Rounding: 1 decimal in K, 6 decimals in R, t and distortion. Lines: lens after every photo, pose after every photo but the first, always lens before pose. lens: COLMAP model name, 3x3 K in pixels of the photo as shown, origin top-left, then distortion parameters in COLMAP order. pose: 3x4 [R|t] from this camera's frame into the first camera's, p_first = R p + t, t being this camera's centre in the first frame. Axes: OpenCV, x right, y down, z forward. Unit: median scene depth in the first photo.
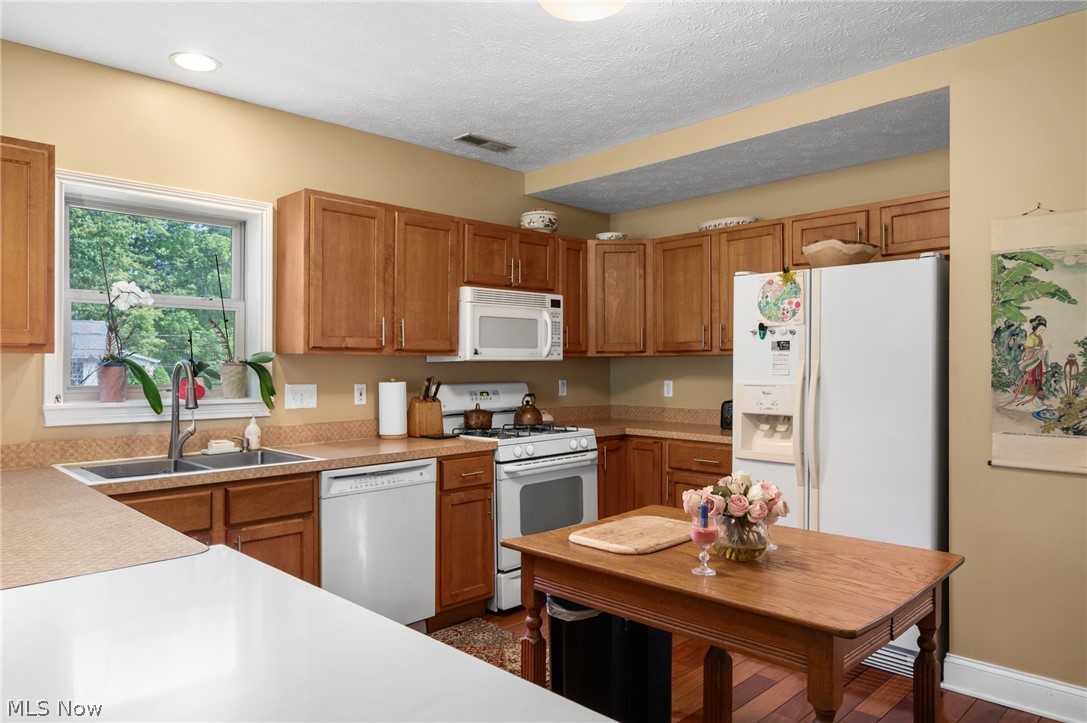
lens RADIAL K [[697.7, 0, 543.5], [0, 697.7, 361.5], [0, 0, 1]] dist [0.000439, -0.001822]
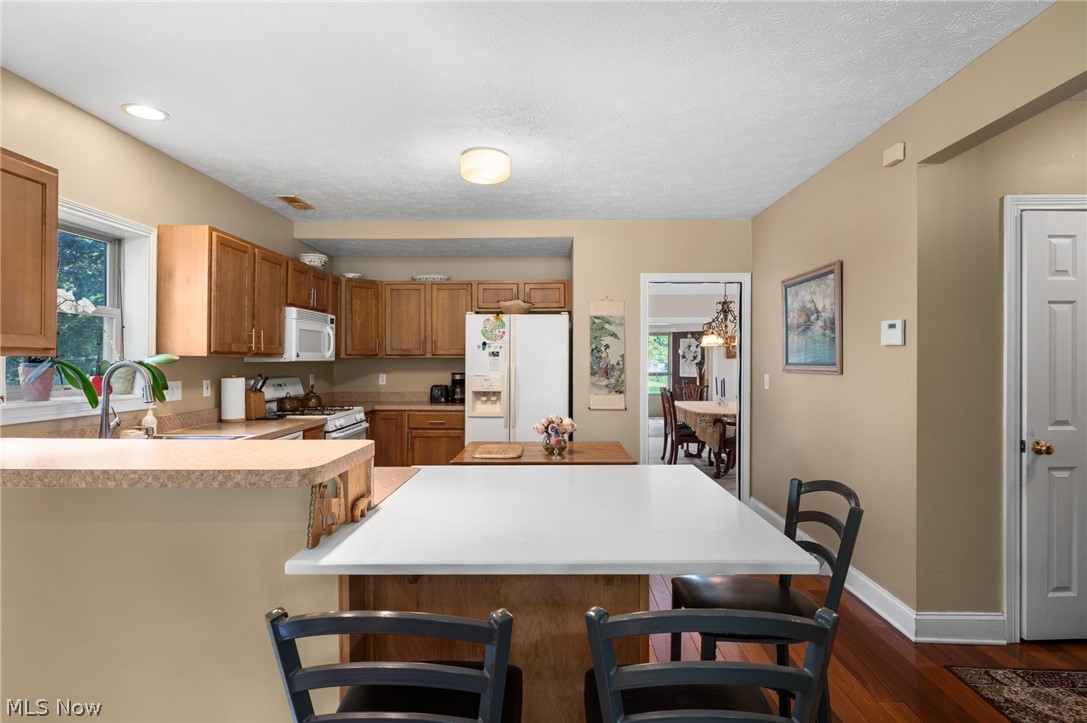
lens RADIAL K [[542.3, 0, 543.5], [0, 542.3, 361.5], [0, 0, 1]] dist [-0.000189, 0.000039]
pose [[0.713925, 0.002347, 0.700219, -0.539296], [-0.006429, 0.999974, 0.003203, -0.008000], [-0.700193, -0.006788, 0.713921, -0.117359]]
